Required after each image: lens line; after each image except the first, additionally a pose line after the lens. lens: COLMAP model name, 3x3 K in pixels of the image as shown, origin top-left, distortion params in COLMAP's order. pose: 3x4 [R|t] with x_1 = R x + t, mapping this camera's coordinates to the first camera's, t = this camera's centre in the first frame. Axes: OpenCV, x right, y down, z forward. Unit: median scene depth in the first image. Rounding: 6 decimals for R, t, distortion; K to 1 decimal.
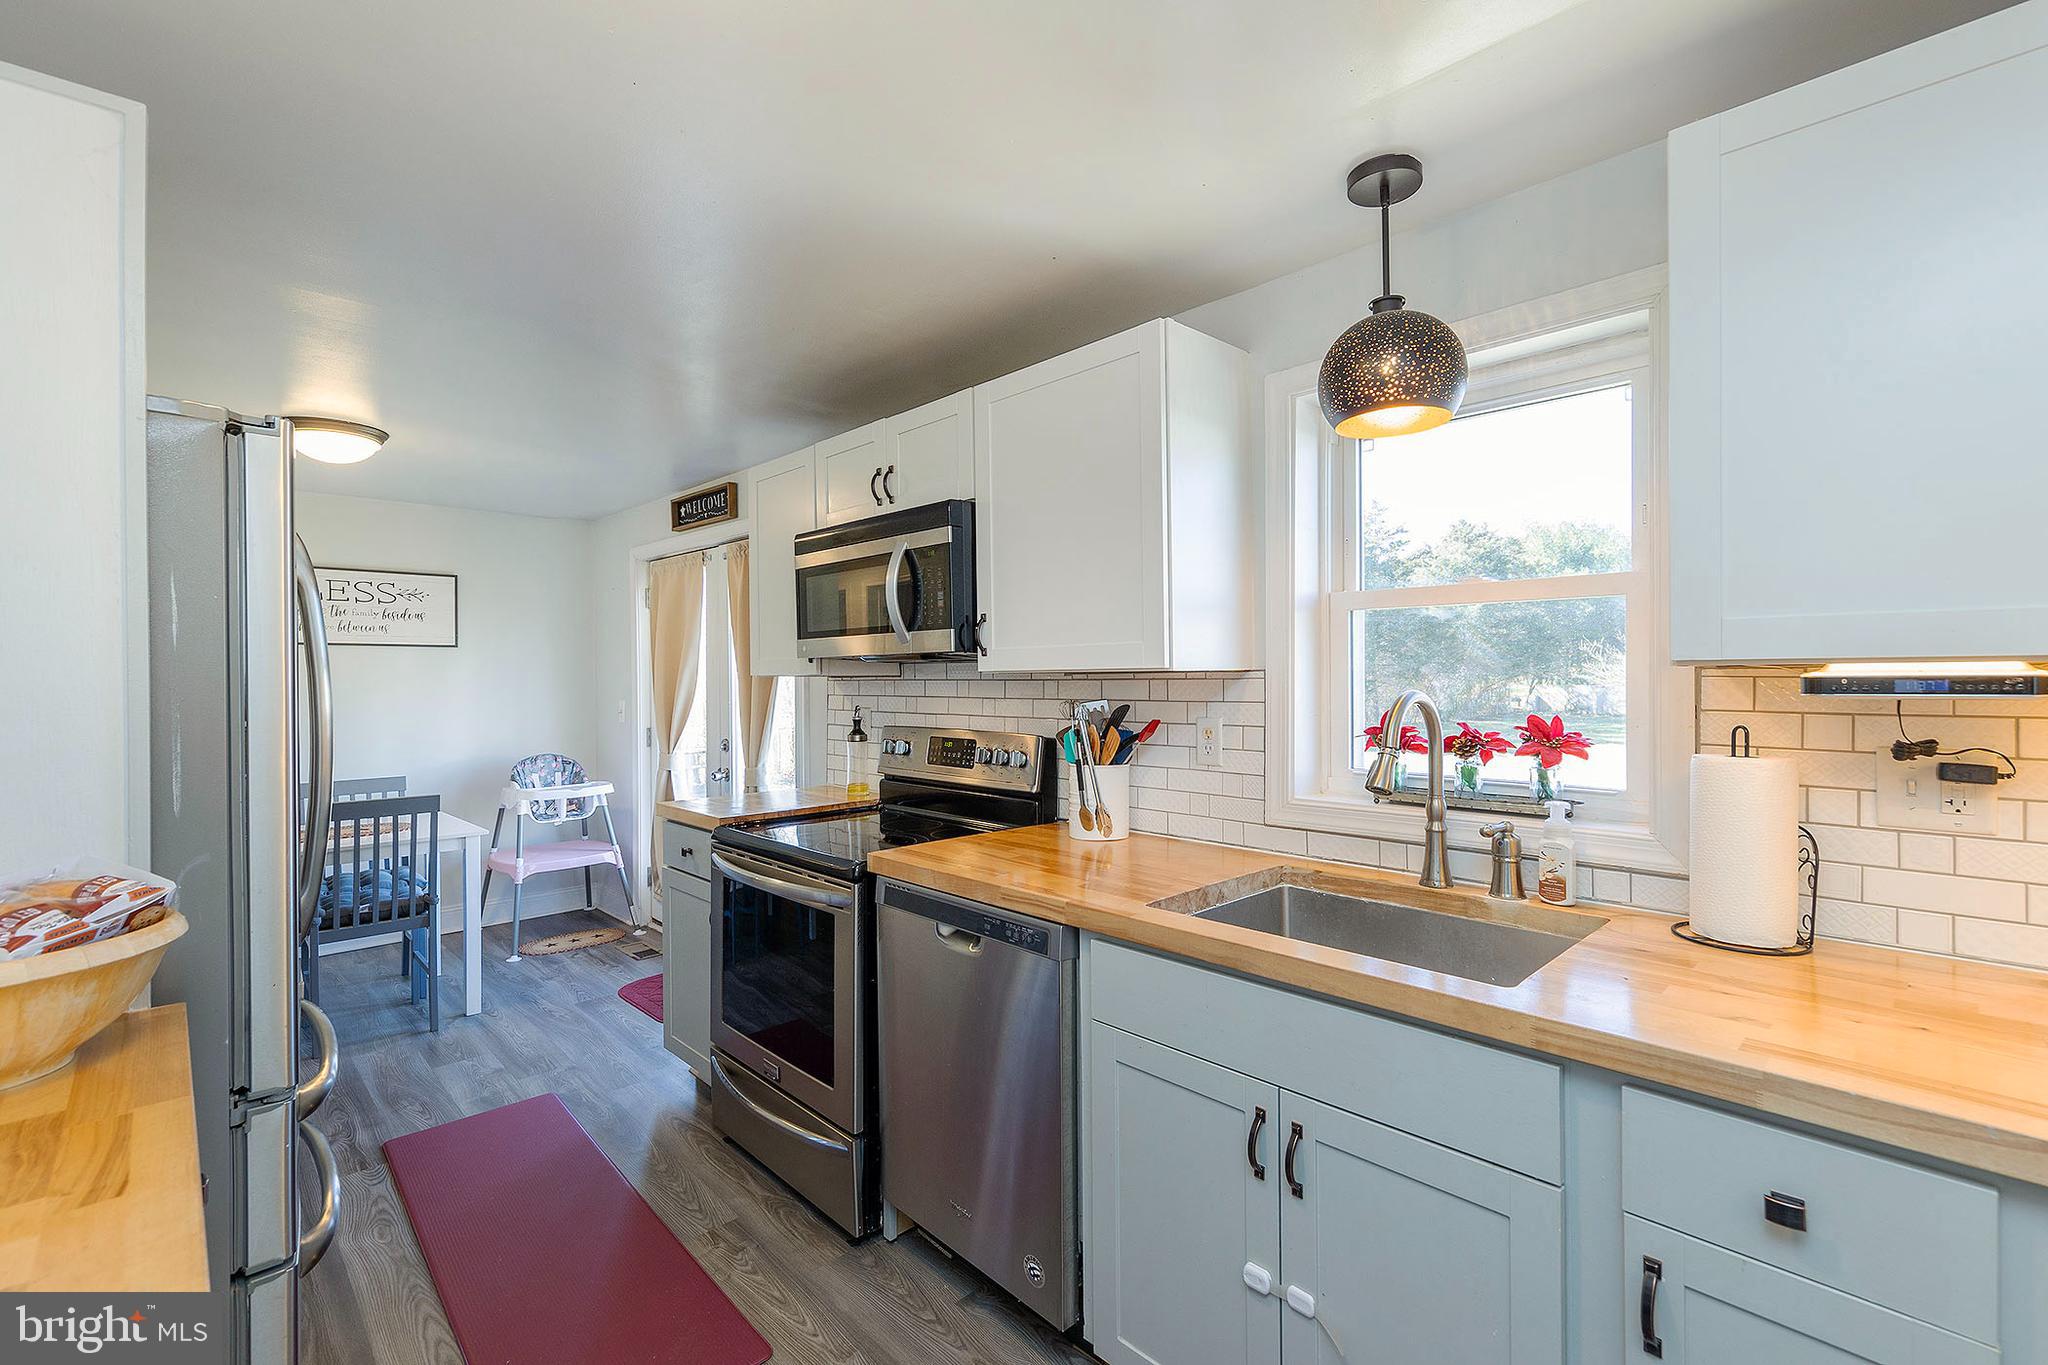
lens RADIAL K [[877.3, 0, 1024.0], [0, 877.3, 682.5], [0, 0, 1]] dist [0.001775, 0.000166]
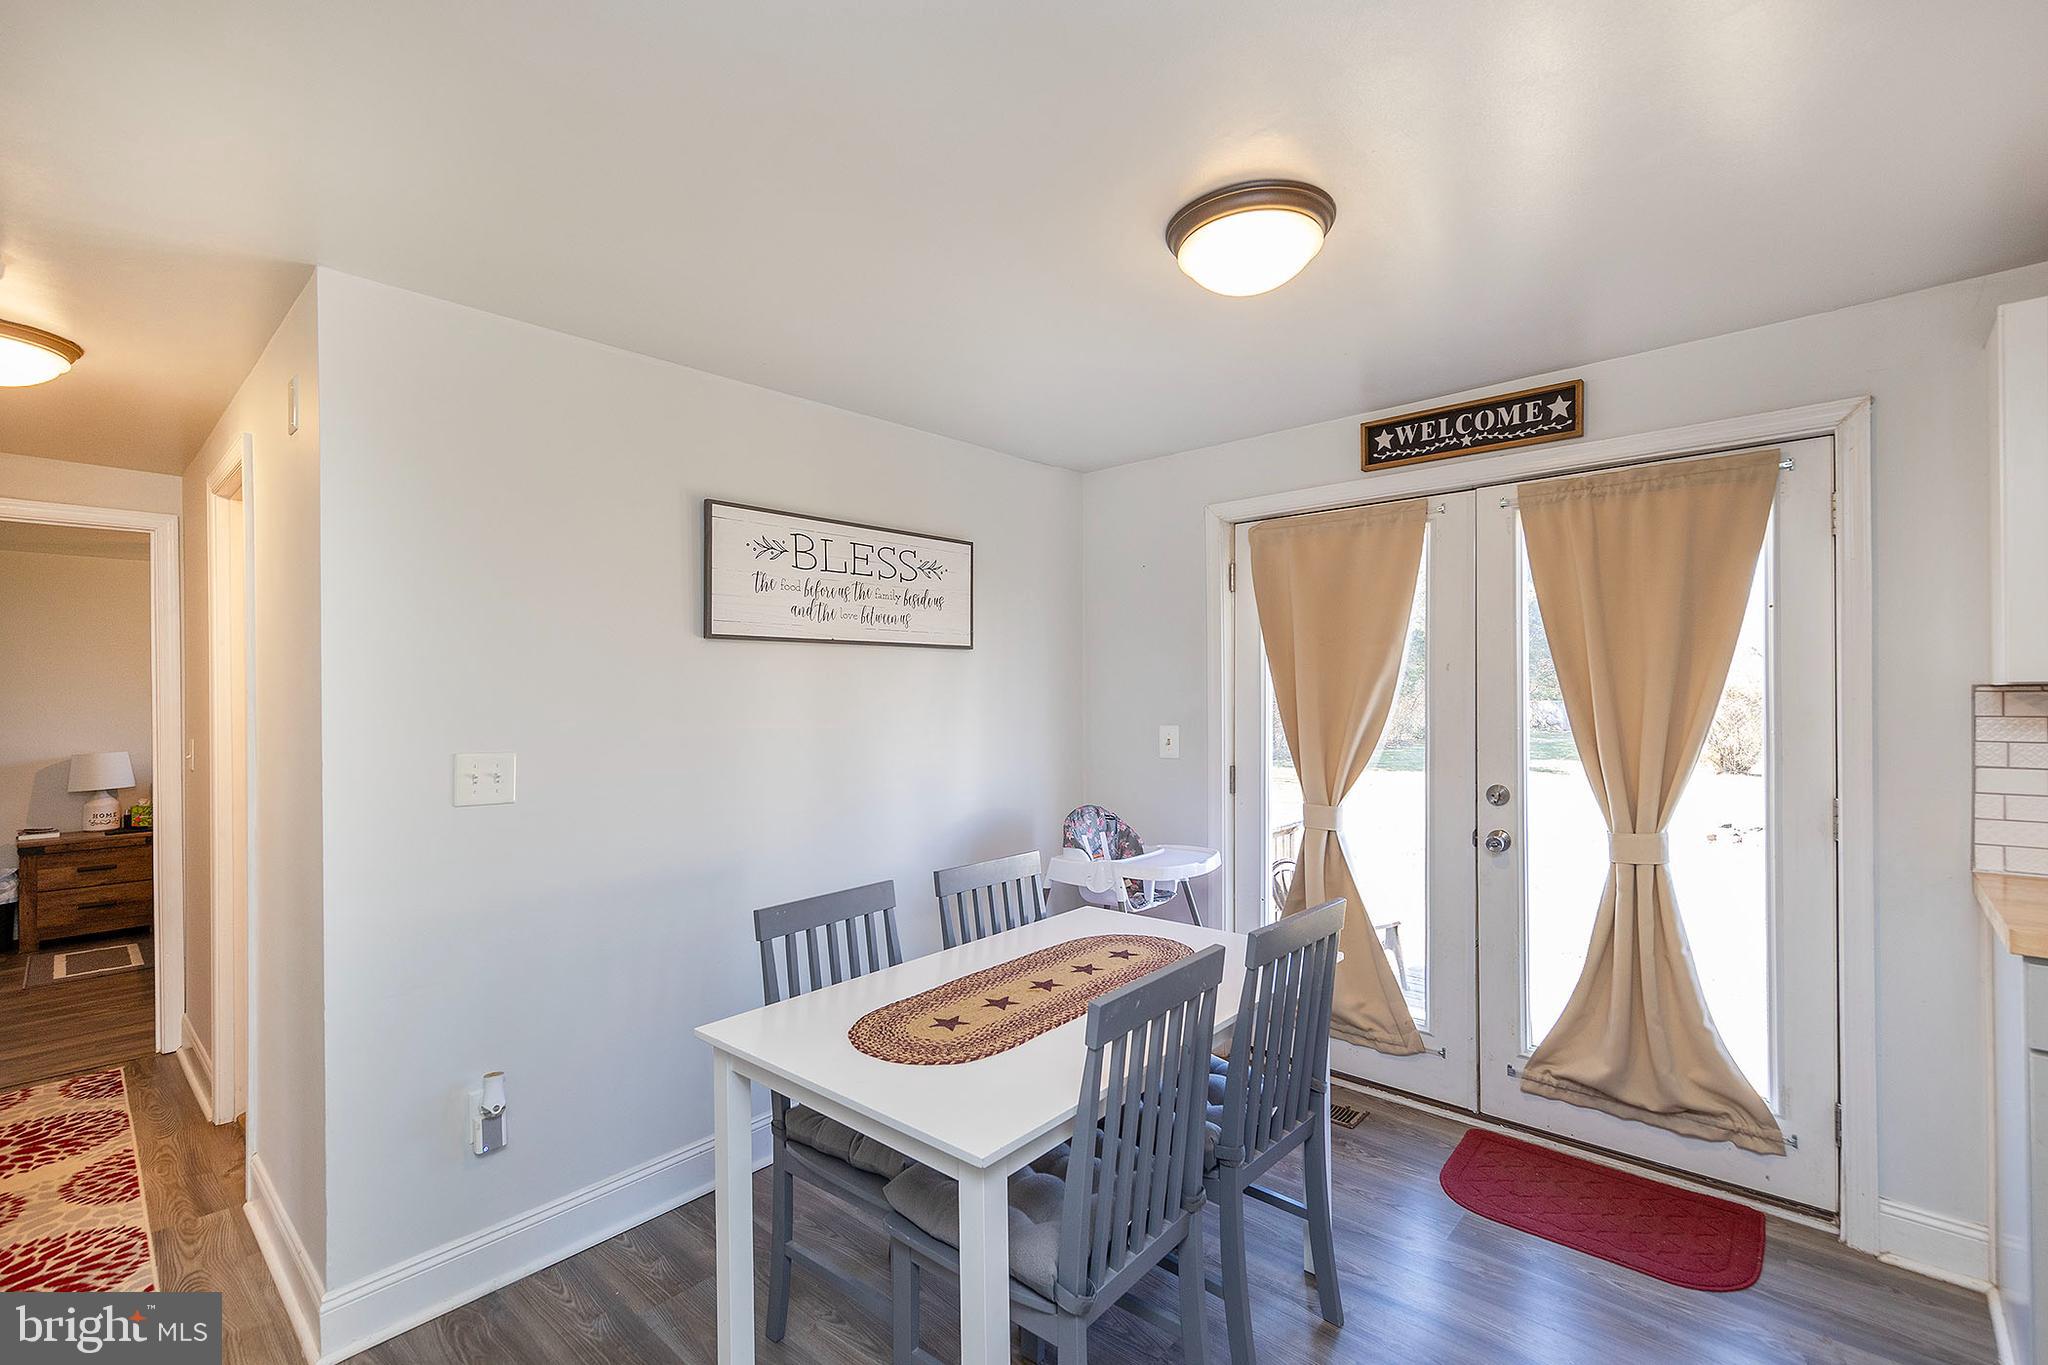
lens RADIAL K [[896.4, 0, 997.5], [0, 896.4, 701.9], [0, 0, 1]] dist [0.000534, 0.000124]
pose [[0.999410, -0.005568, 0.033893, -0.687024], [0.005496, 0.999982, 0.002215, -0.000752], [-0.033905, -0.002028, 0.999423, 0.327849]]
